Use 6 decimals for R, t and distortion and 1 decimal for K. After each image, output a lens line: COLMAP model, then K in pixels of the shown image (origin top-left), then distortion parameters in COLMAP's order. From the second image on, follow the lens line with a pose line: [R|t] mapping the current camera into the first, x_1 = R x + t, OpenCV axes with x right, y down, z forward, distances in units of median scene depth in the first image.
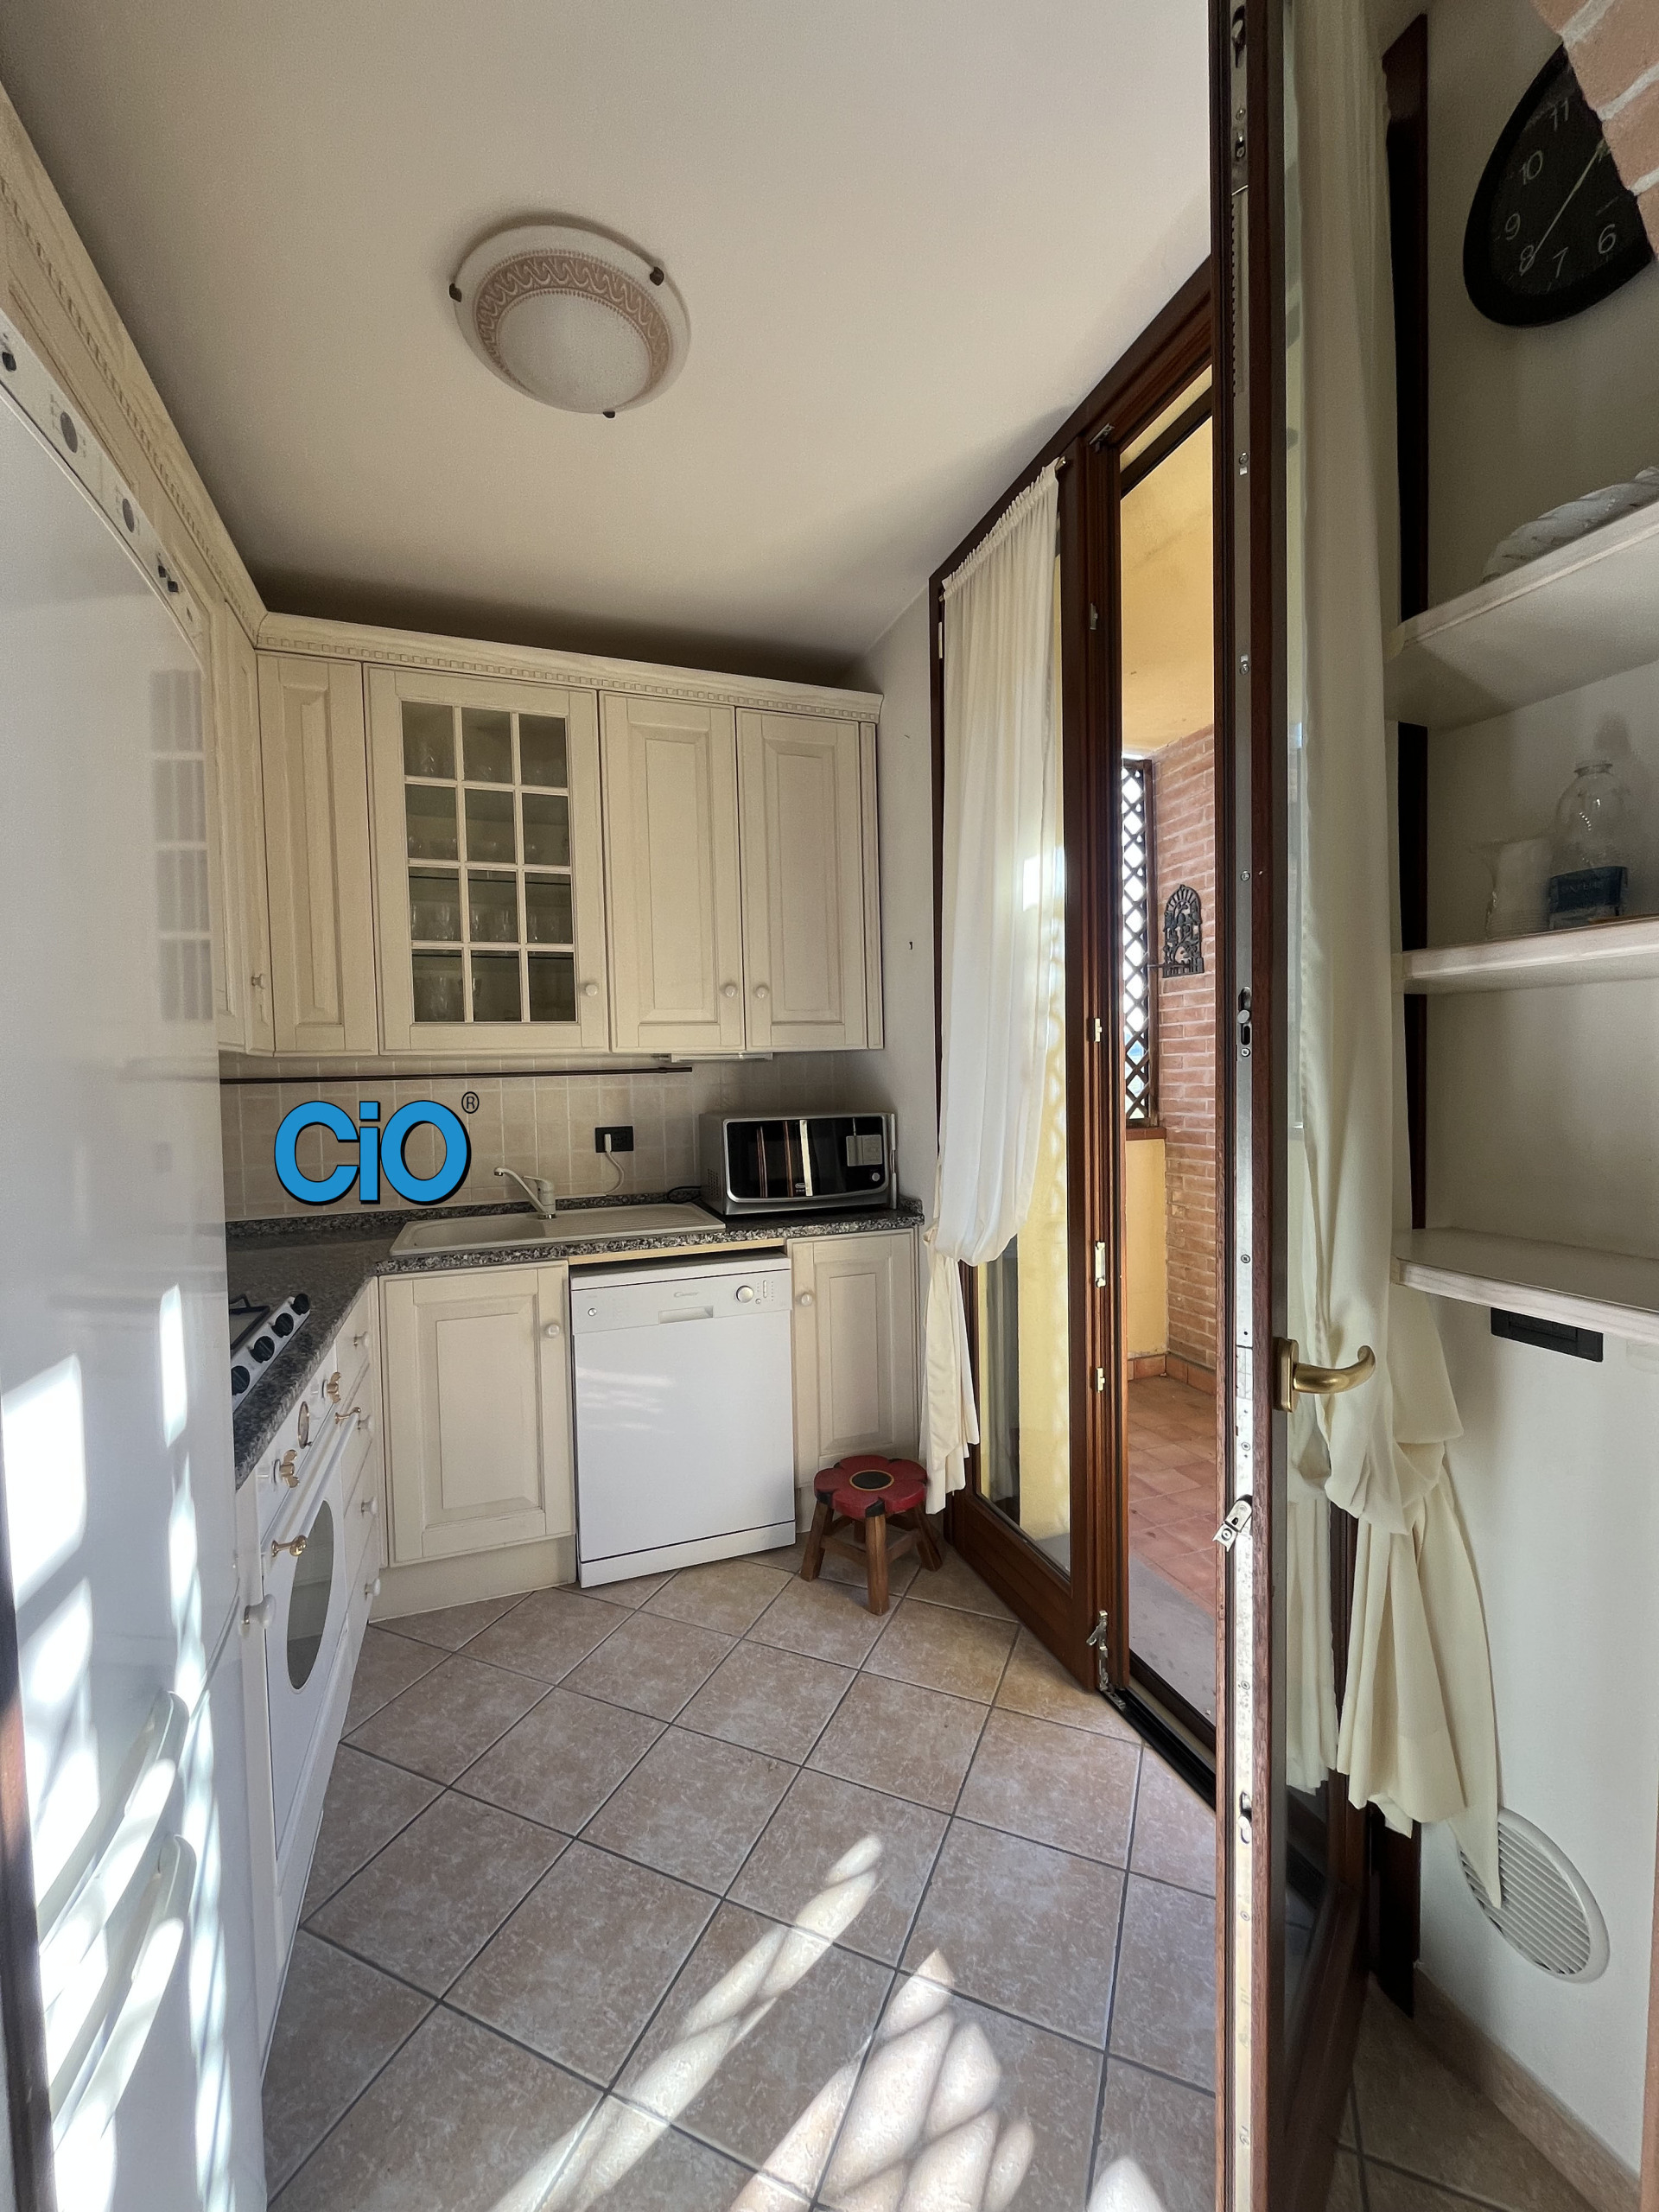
lens RADIAL K [[904.9, 0, 829.8], [0, 904.9, 1104.4], [0, 0, 1]] dist [0.003078, -0.000887]
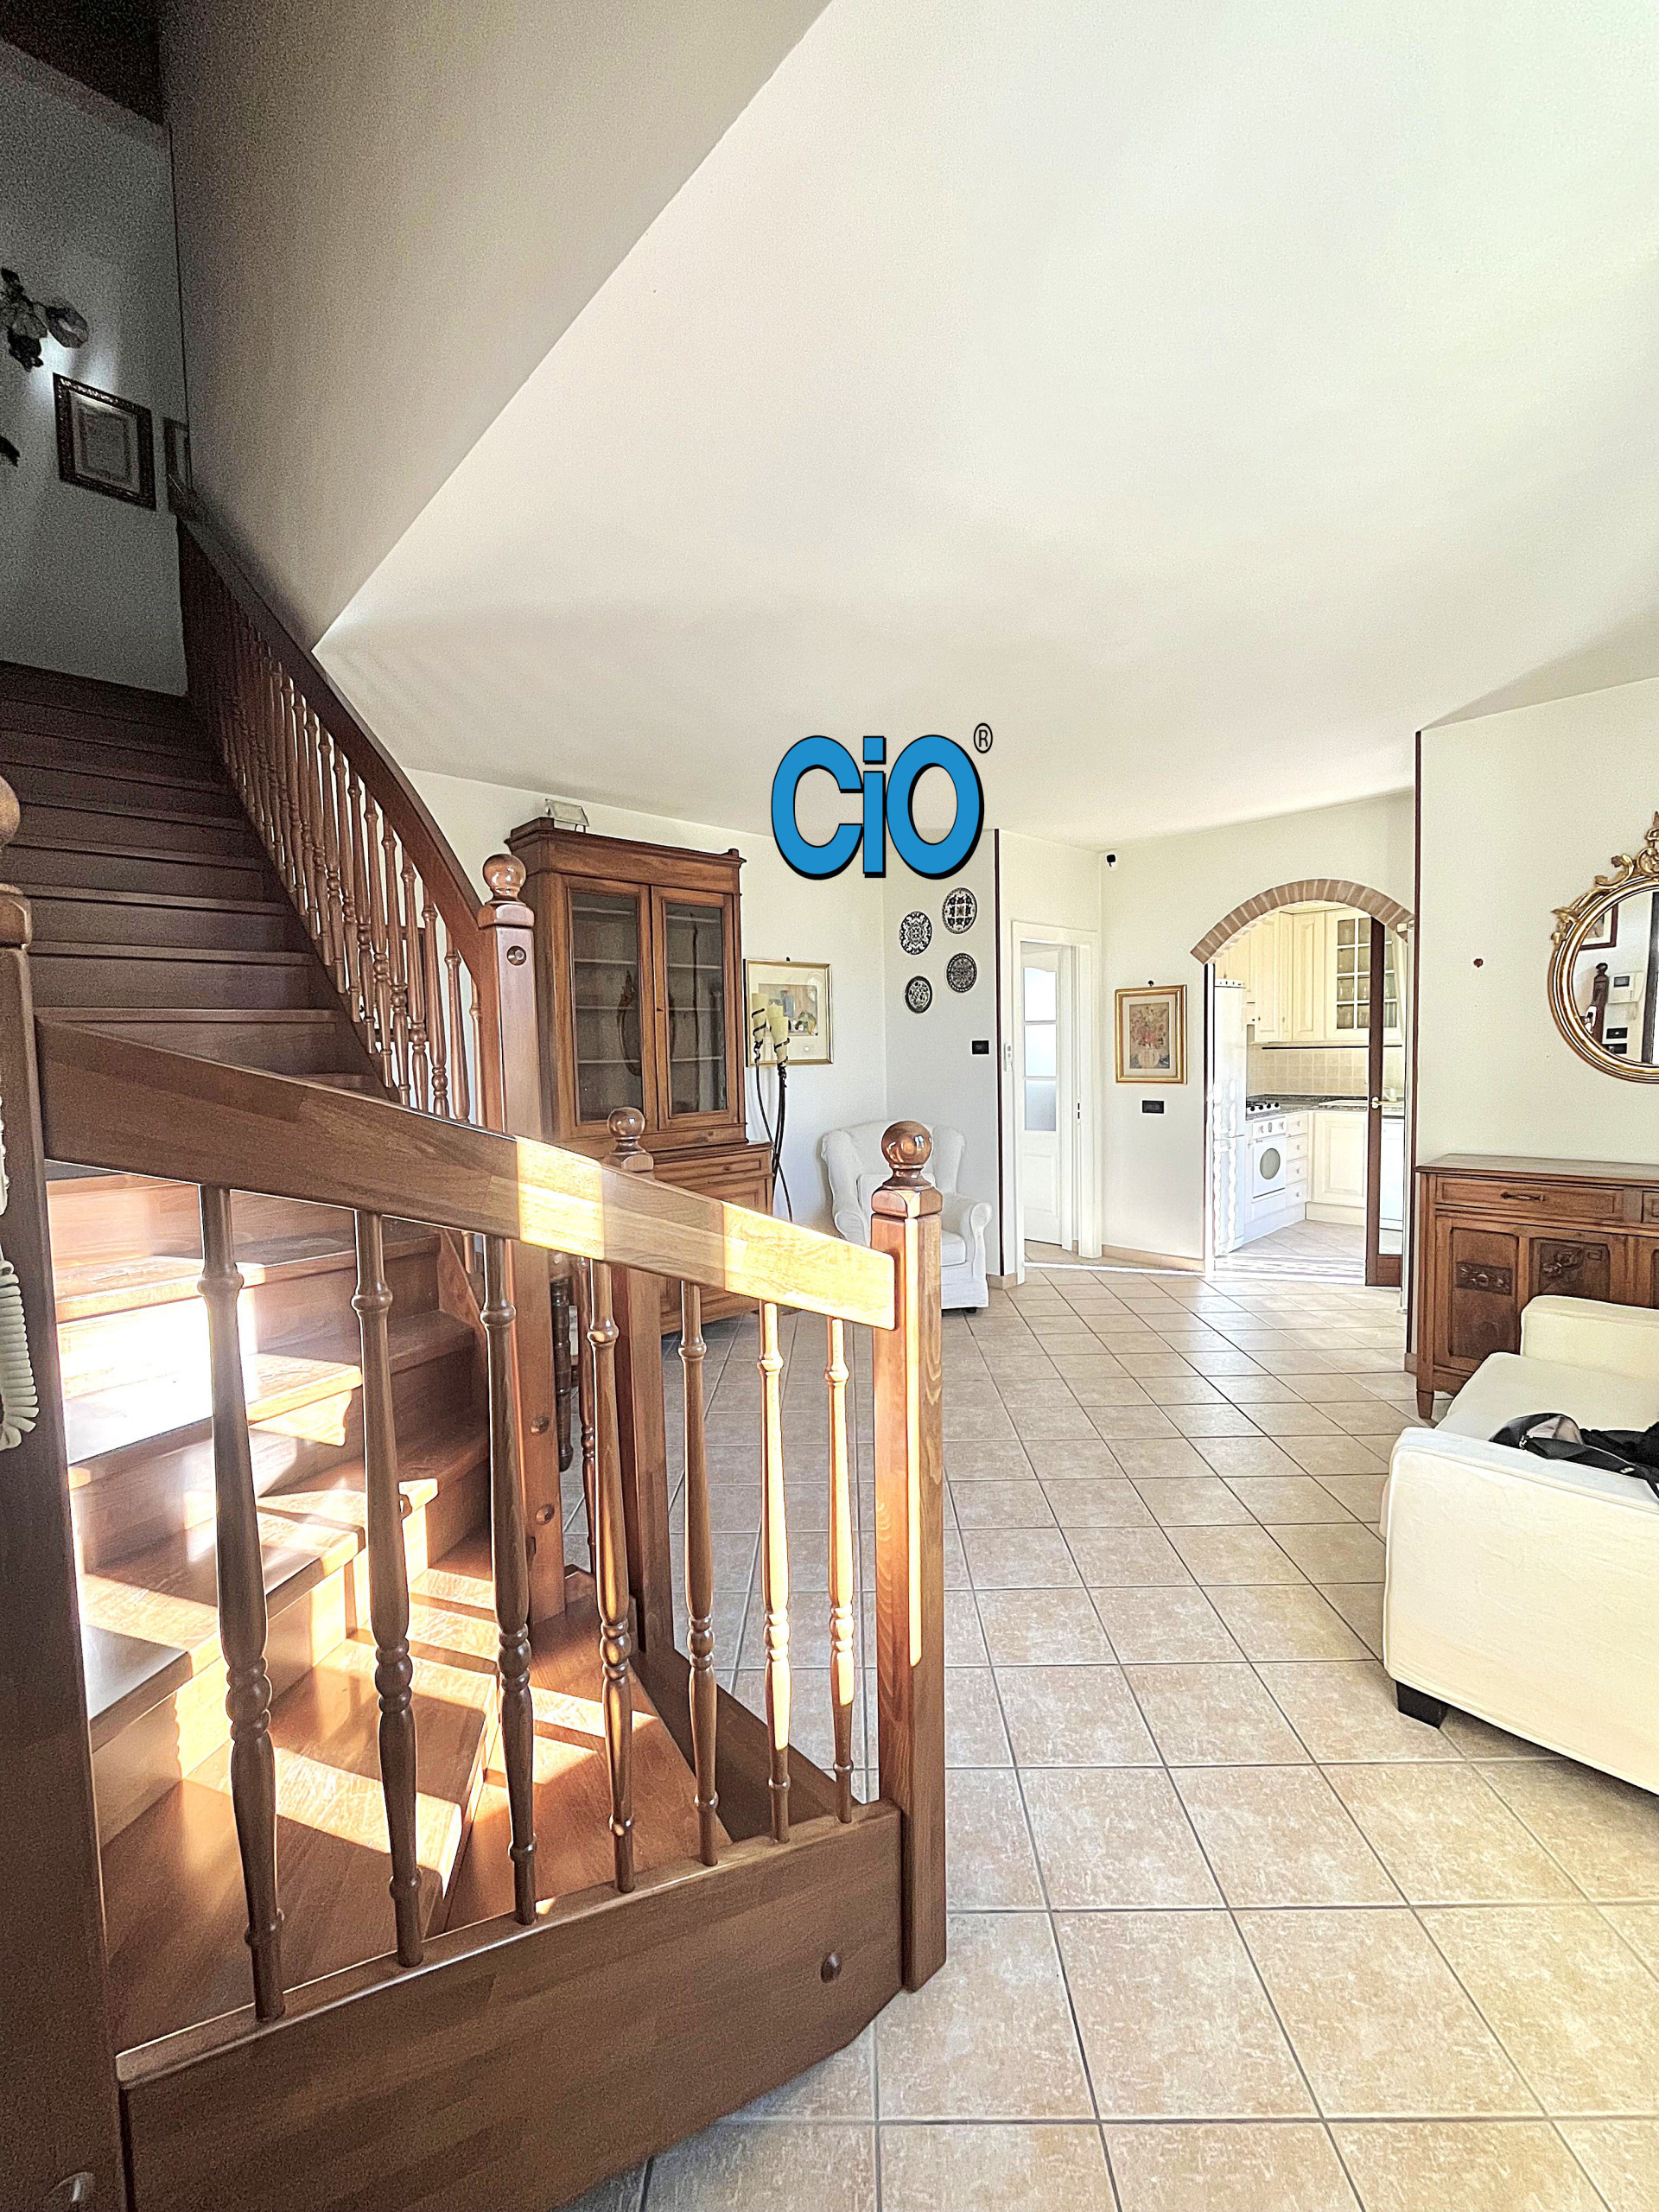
lens RADIAL K [[904.9, 0, 828.9], [0, 904.9, 1101.9], [0, 0, 1]] dist [0.003078, -0.000887]
pose [[0.391712, 0.065789, -0.917733, 1.553925], [-0.019301, 0.997808, 0.063291, -0.009709], [0.919885, -0.007078, 0.392124, -1.610543]]
